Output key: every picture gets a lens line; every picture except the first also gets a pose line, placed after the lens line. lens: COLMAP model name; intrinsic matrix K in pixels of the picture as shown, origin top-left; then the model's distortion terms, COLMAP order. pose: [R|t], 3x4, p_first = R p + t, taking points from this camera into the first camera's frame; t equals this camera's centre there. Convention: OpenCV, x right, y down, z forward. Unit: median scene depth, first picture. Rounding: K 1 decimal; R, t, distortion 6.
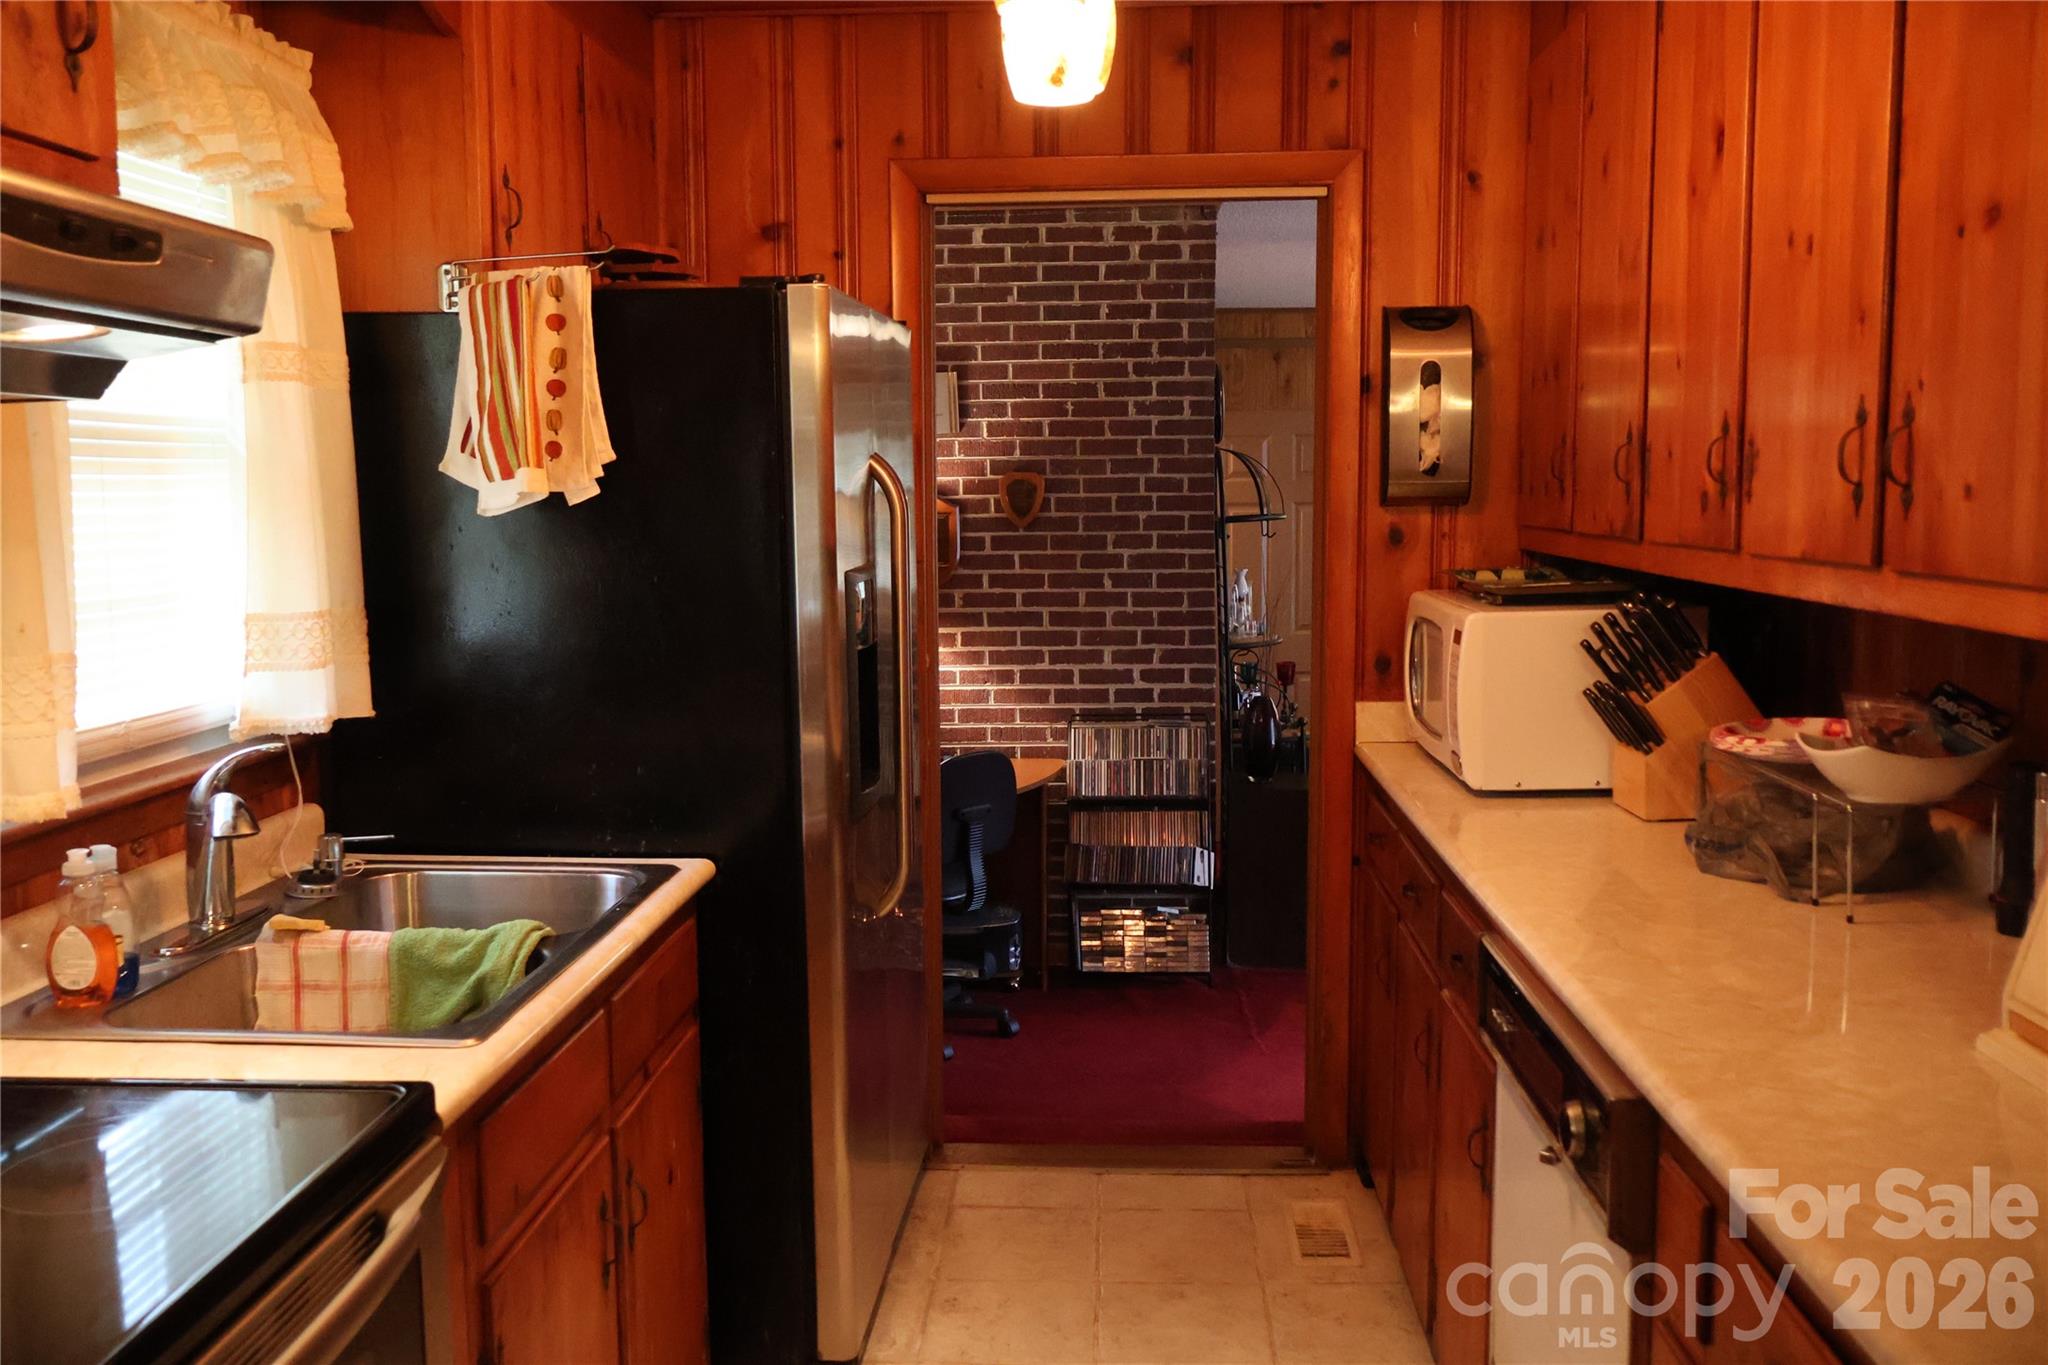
lens RADIAL K [[1714.8, 0, 1021.6], [0, 1714.8, 691.5], [0, 0, 1]] dist [-0.000653, -0.005373]
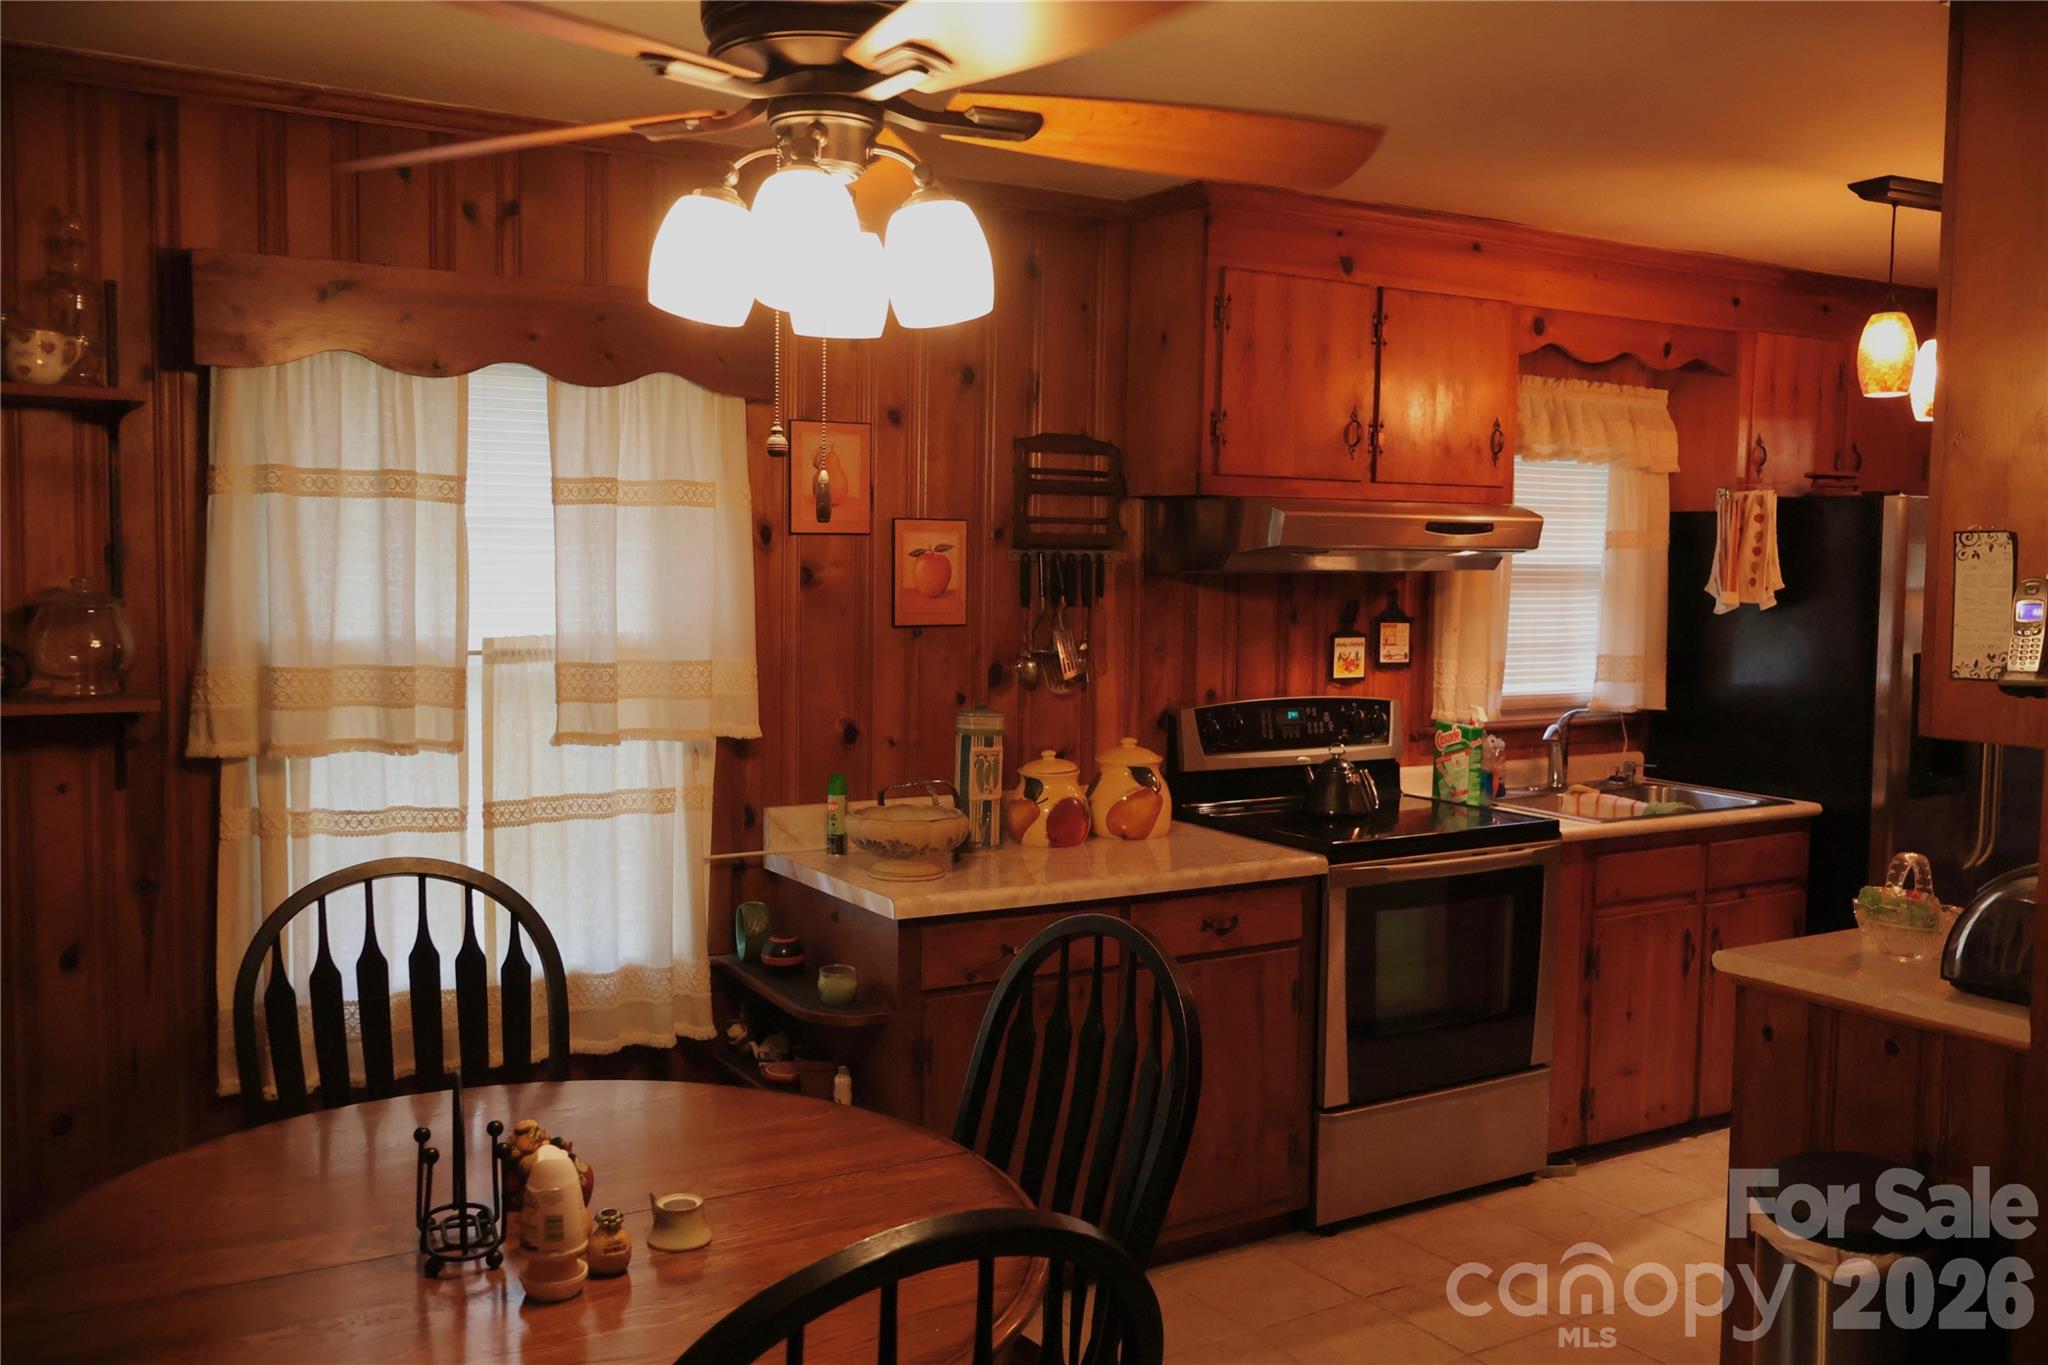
lens RADIAL K [[1714.8, 0, 1025.7], [0, 1714.8, 691.8], [0, 0, 1]] dist [-0.000653, -0.005373]
pose [[0.573182, 0.078450, -0.815664, 0.871452], [-0.112400, 0.993525, 0.016571, 0.046369], [0.811683, 0.082182, 0.578288, -0.815032]]
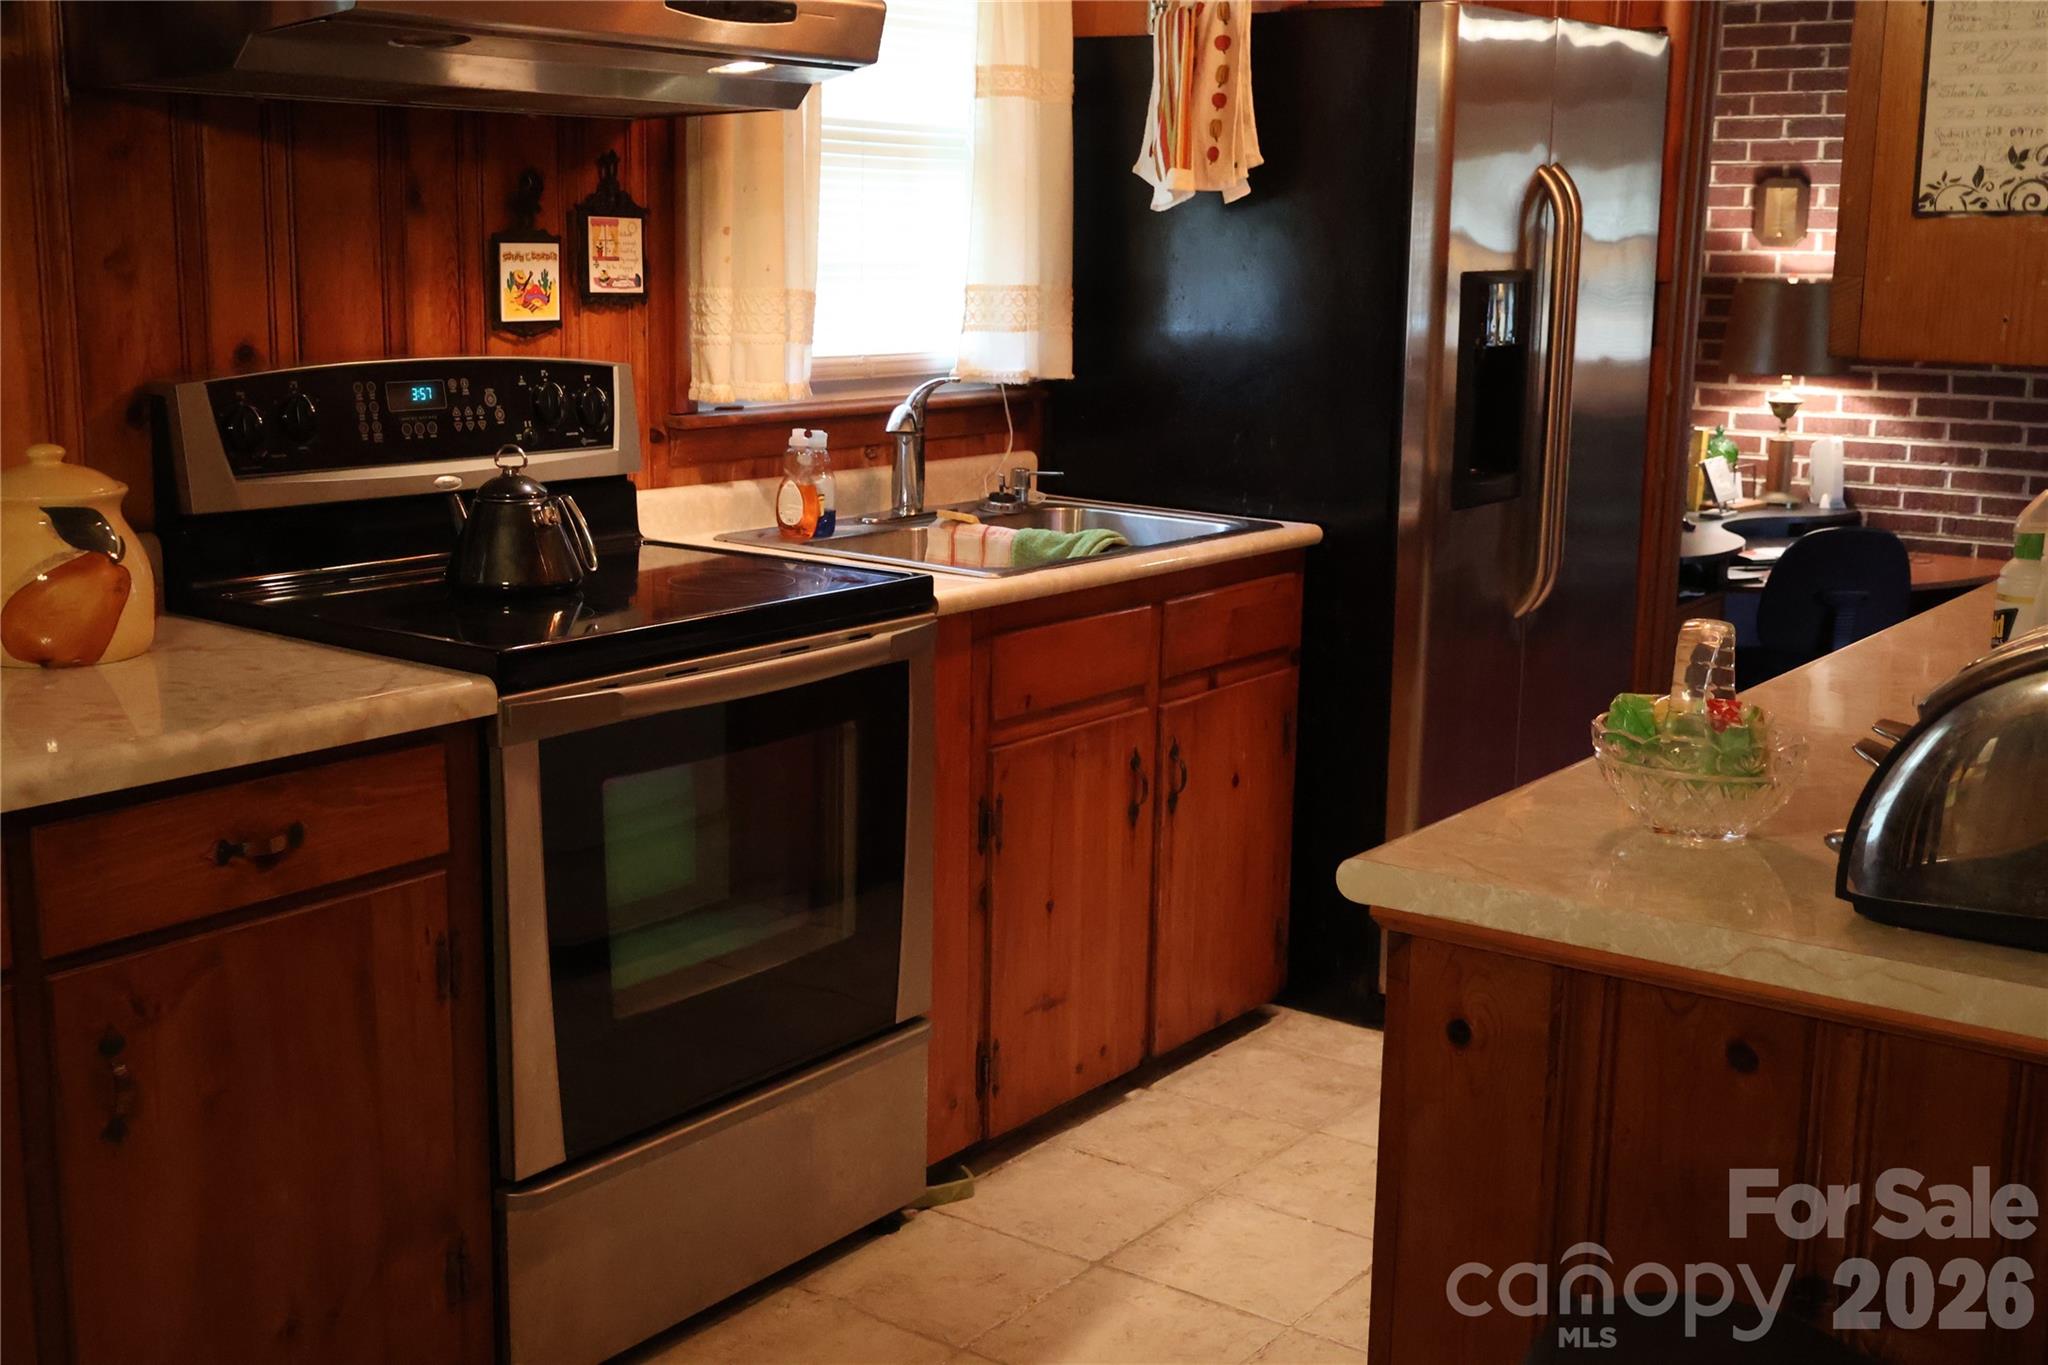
lens RADIAL K [[2270.3, 0, 1026.3], [0, 2270.3, 697.1], [0, 0, 1]] dist [0.007067, 0.000000]
pose [[0.839338, 0.130975, -0.527596, 0.486439], [-0.088121, 0.990486, 0.105698, 0.073008], [0.536420, -0.042224, 0.842894, -0.388682]]
